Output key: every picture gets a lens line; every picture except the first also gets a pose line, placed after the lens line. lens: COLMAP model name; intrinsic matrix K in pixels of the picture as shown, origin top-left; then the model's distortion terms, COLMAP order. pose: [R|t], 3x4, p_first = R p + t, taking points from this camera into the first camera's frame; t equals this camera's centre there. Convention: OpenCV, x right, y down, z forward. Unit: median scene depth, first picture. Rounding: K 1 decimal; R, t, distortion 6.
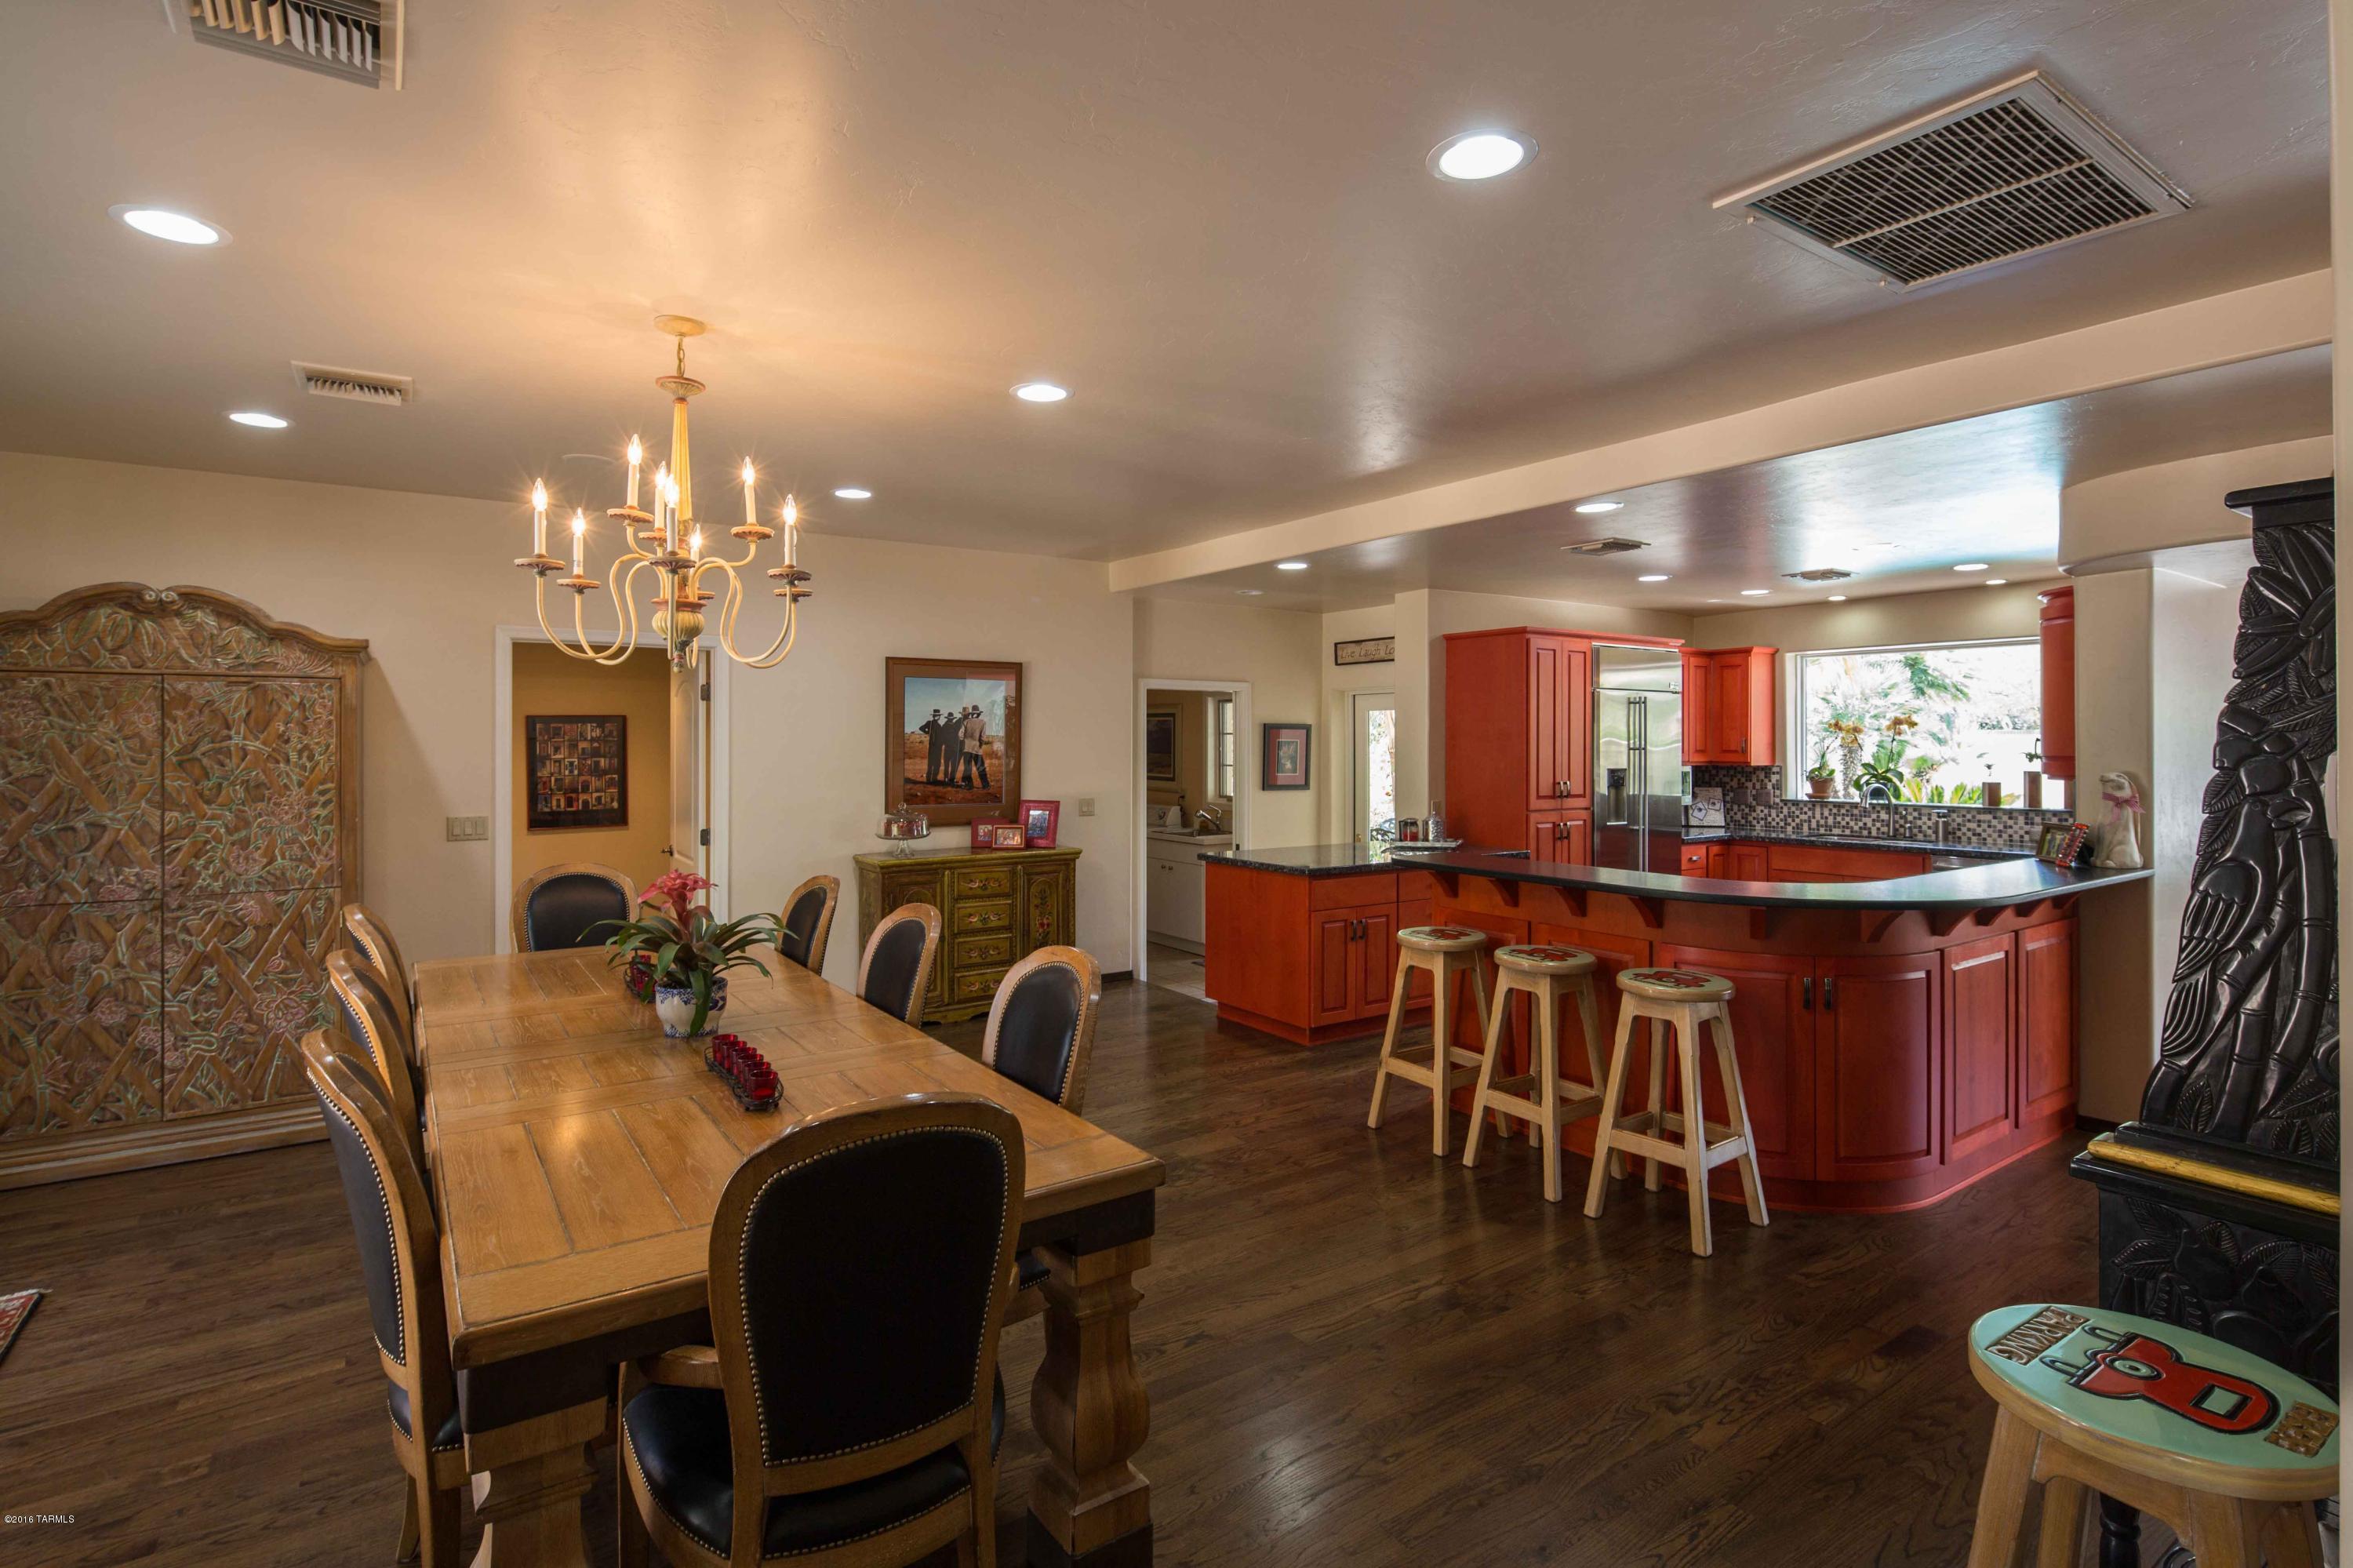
lens RADIAL K [[1128.6, 0, 1177.6], [0, 1128.6, 741.5], [0, 0, 1]] dist [0.005855, -0.004935]
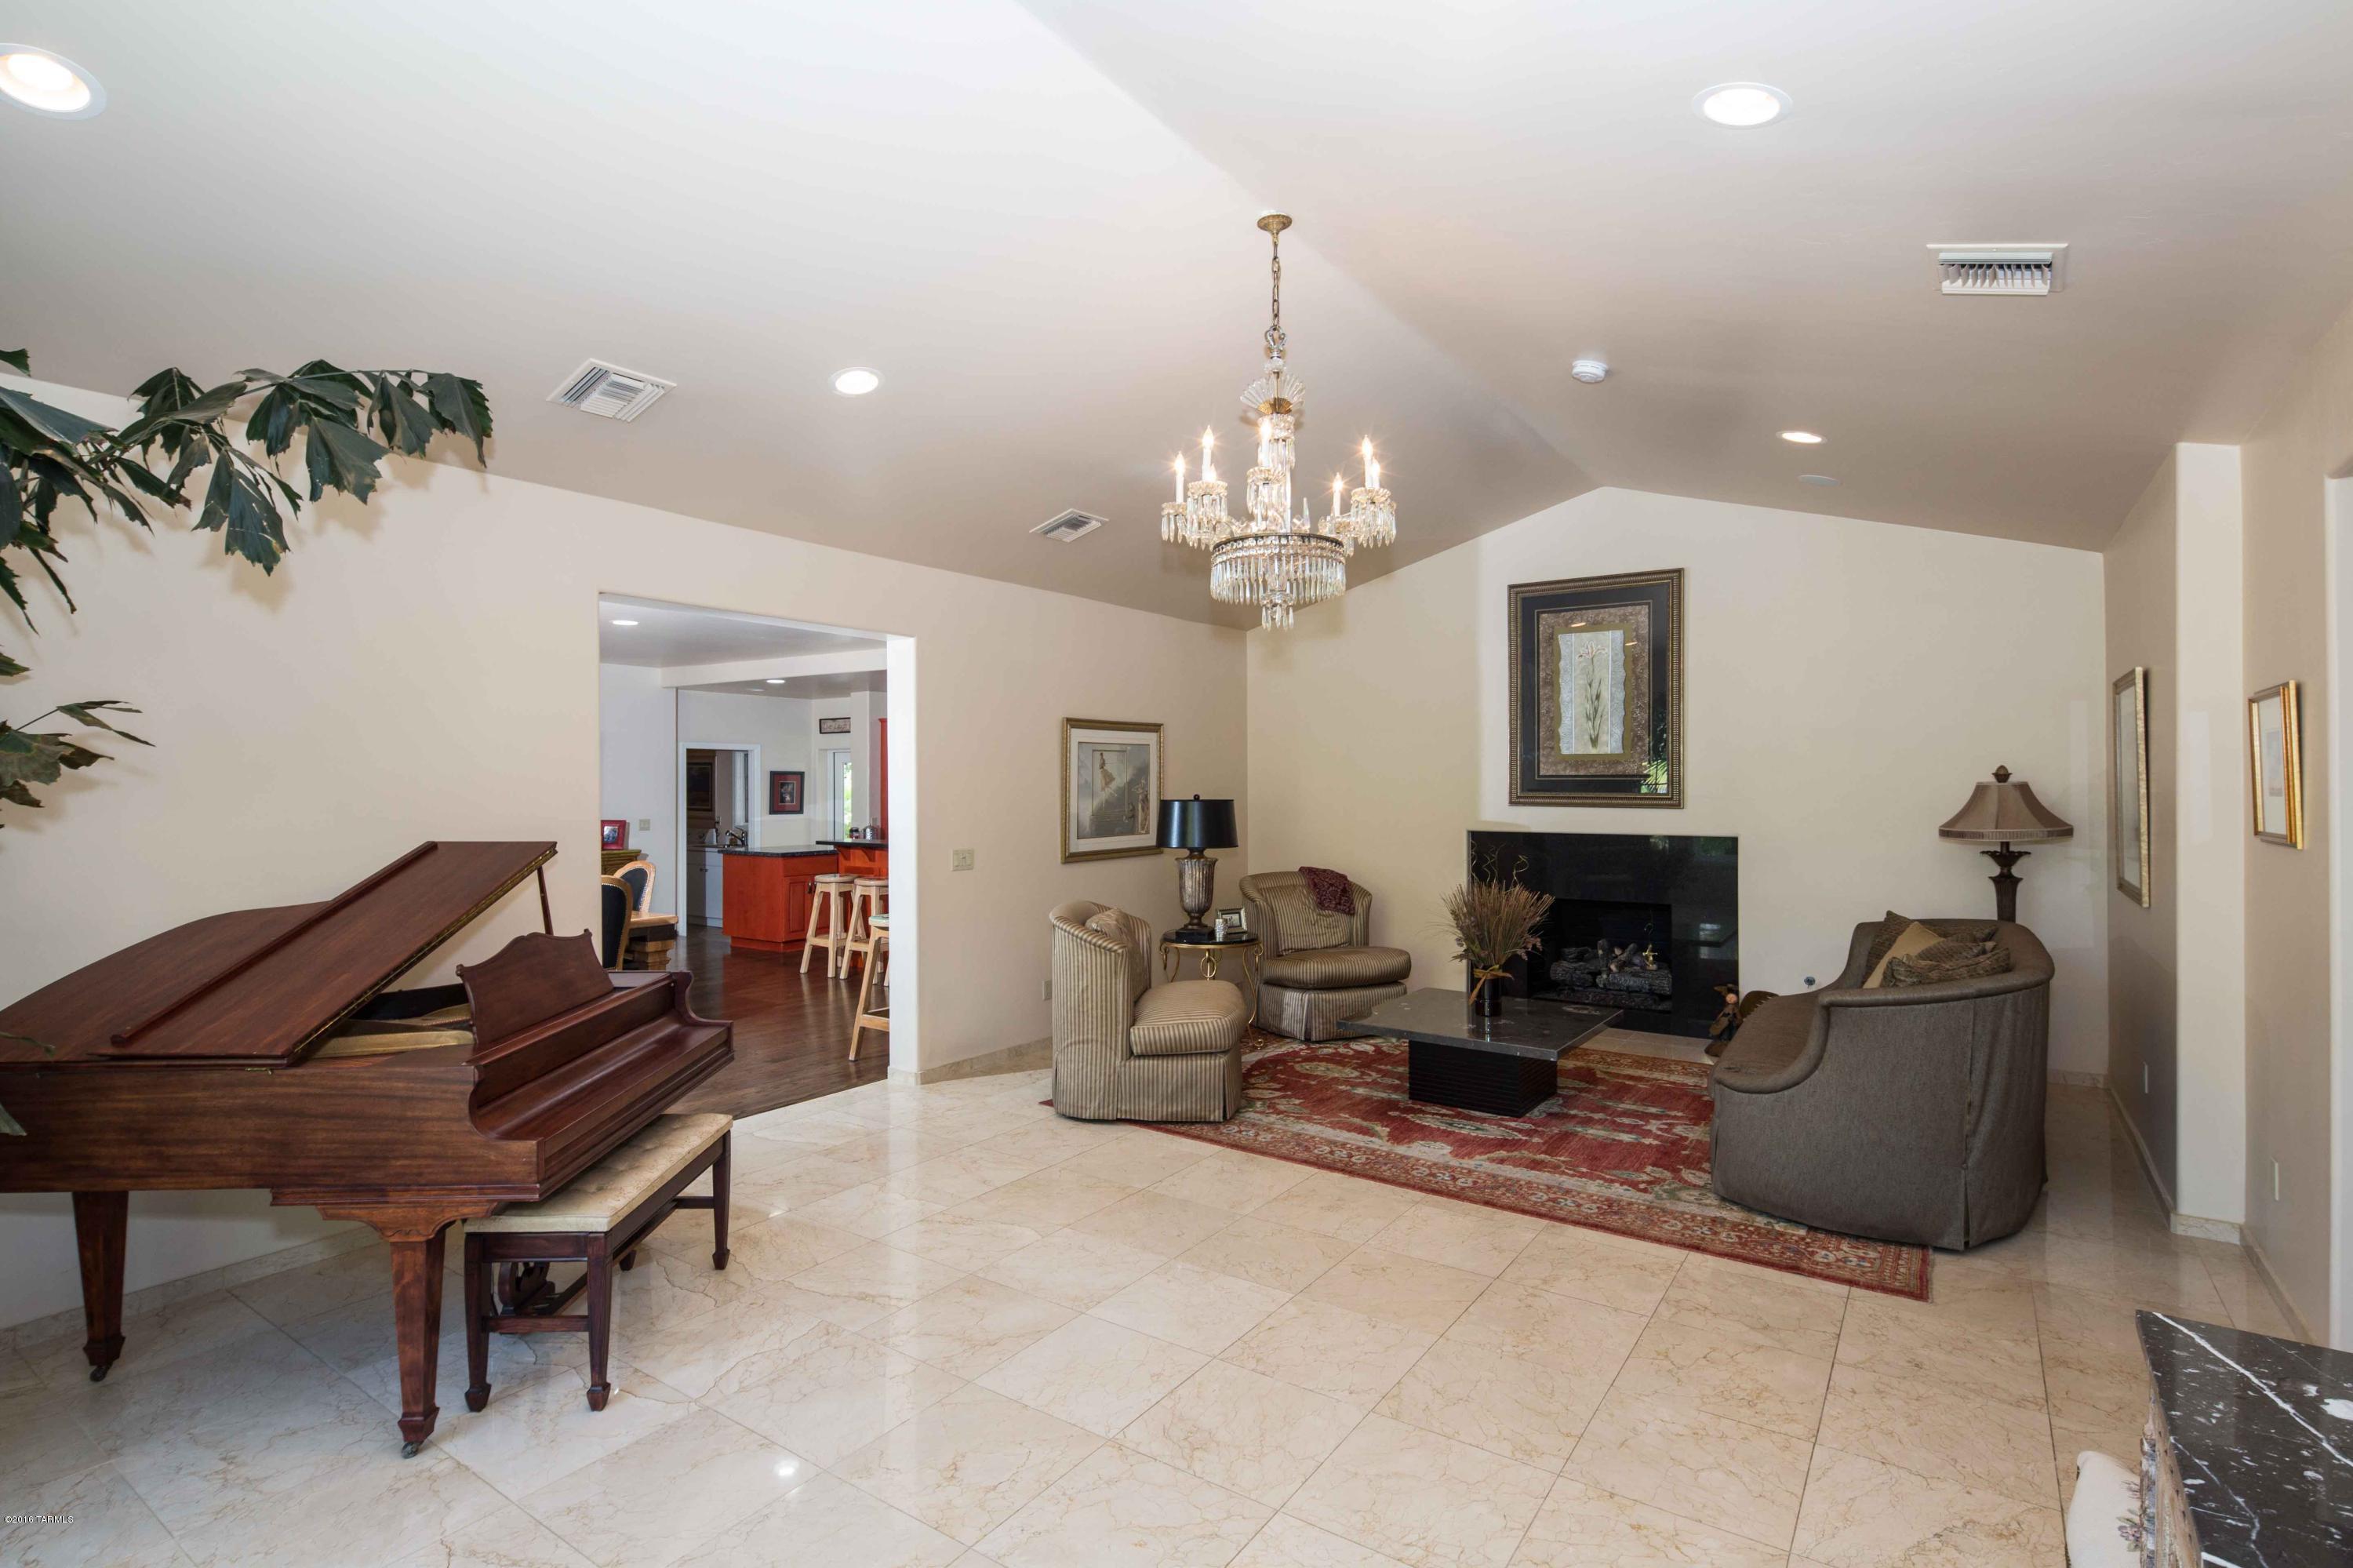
lens RADIAL K [[1128.6, 0, 1171.7], [0, 1128.6, 770.3], [0, 0, 1]] dist [0.005855, -0.004935]
pose [[0.934528, -0.002201, 0.355883, 0.039922], [0.006779, 0.999910, -0.011618, 0.004537], [-0.355825, 0.013270, 0.934458, -0.631670]]
